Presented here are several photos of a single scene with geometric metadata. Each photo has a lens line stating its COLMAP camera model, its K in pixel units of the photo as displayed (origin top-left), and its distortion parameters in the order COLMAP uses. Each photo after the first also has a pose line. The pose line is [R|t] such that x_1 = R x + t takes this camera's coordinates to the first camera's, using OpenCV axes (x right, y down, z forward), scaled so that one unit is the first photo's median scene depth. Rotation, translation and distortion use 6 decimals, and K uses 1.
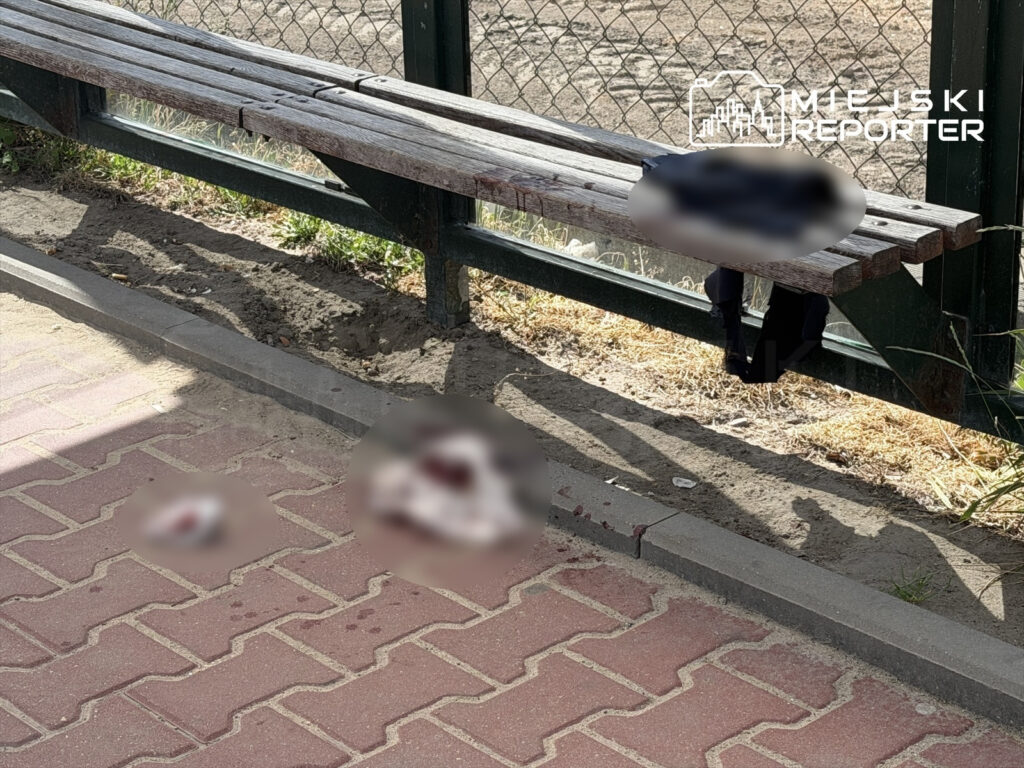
lens RADIAL K [[2322.4, 0, 512.0], [0, 2322.4, 384.0], [0, 0, 1]] dist [0.170032, -0.052217]
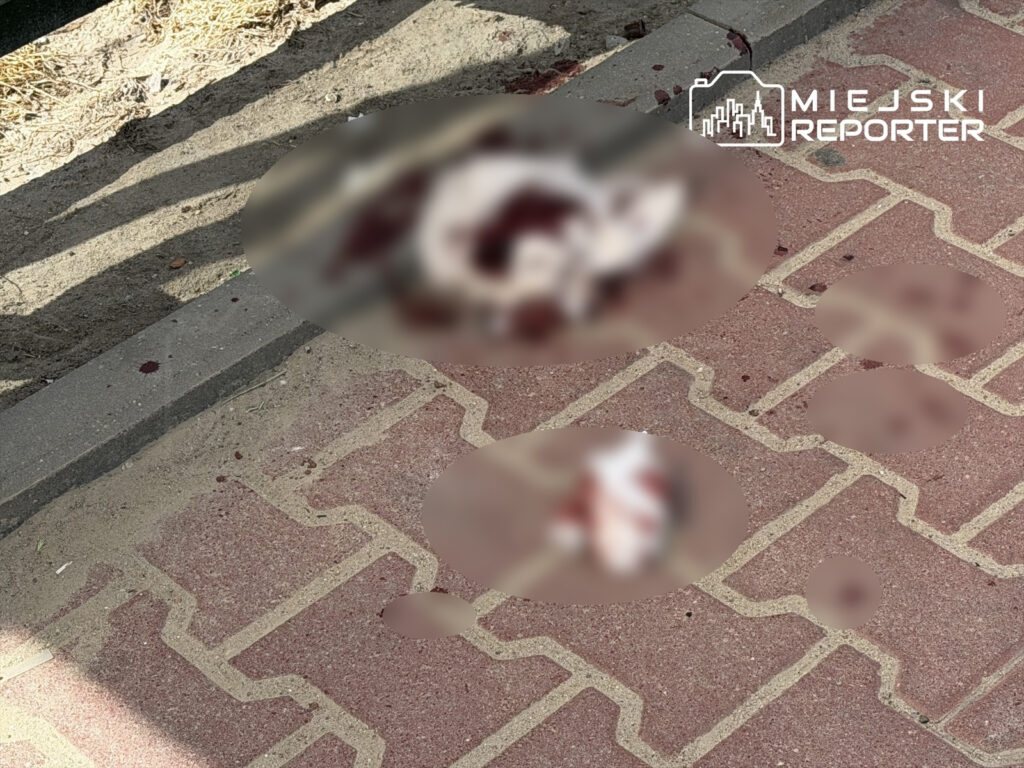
lens RADIAL K [[2610.3, 0, 512.0], [0, 2610.3, 384.0], [0, 0, 1]] dist [0.285444, -0.544953]
pose [[-0.018768, -0.589695, 0.807408, -0.542180], [0.453715, 0.714590, 0.532451, -0.266539], [-0.890949, 0.376326, 0.254142, 0.736171]]
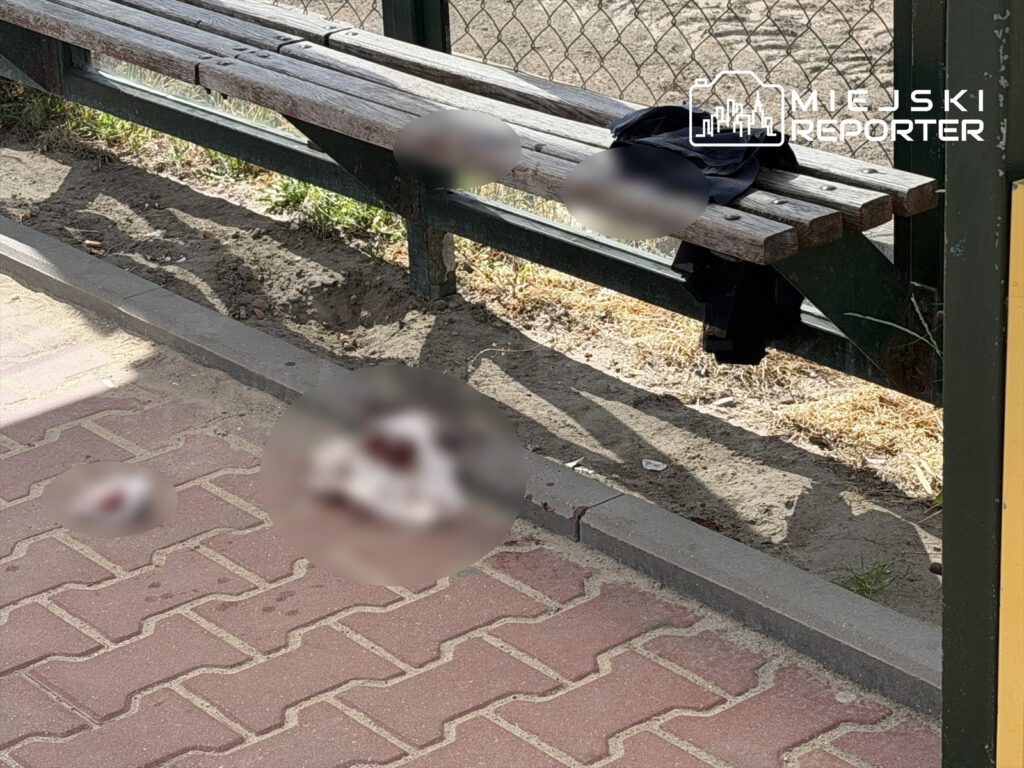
lens RADIAL K [[2703.4, 0, 512.0], [0, 2703.4, 384.0], [0, 0, 1]] dist [0.187862, -0.191130]
pose [[0.997930, 0.006199, -0.064013, 0.080002], [-0.005949, 0.999974, 0.004096, 0.005283], [0.064037, -0.003707, 0.997941, -0.082198]]
